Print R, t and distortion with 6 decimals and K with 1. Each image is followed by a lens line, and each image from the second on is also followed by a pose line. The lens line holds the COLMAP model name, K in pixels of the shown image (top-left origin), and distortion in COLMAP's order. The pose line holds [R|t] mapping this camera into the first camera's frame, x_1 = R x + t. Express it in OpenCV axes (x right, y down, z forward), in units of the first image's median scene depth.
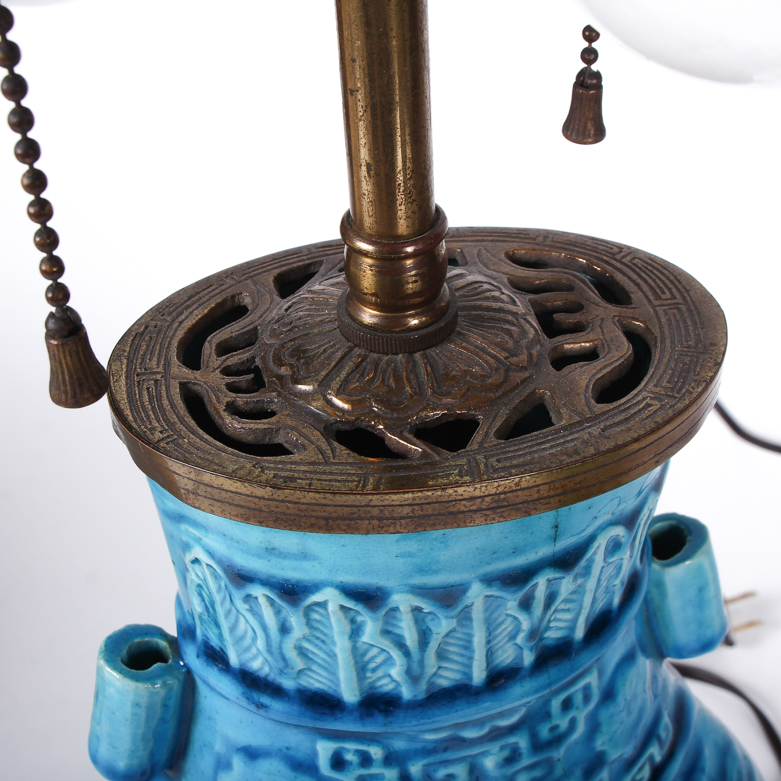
lens RADIAL K [[1343.6, 0, 390.7], [0, 1343.6, 391.1], [0, 0, 1]] dist [-0.093033, 0.000000]
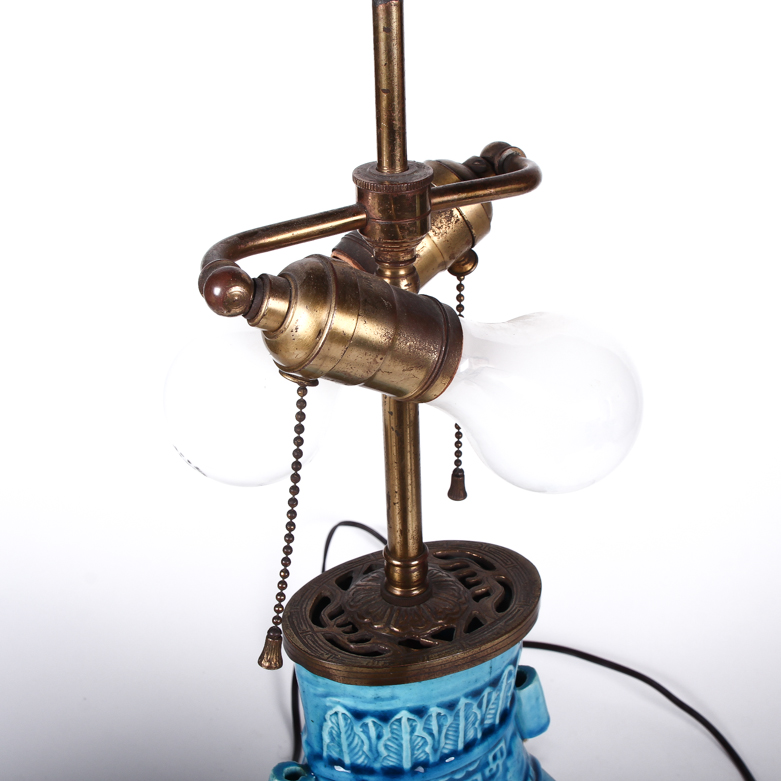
lens RADIAL K [[1343.6, 0, 390.1], [0, 1343.6, 390.2], [0, 0, 1]] dist [-0.093033, 0.000000]
pose [[0.958078, -0.115198, 0.262328, -0.581312], [0.163759, 0.971485, -0.171465, 0.001075], [-0.235095, 0.207235, 0.949623, -1.242505]]
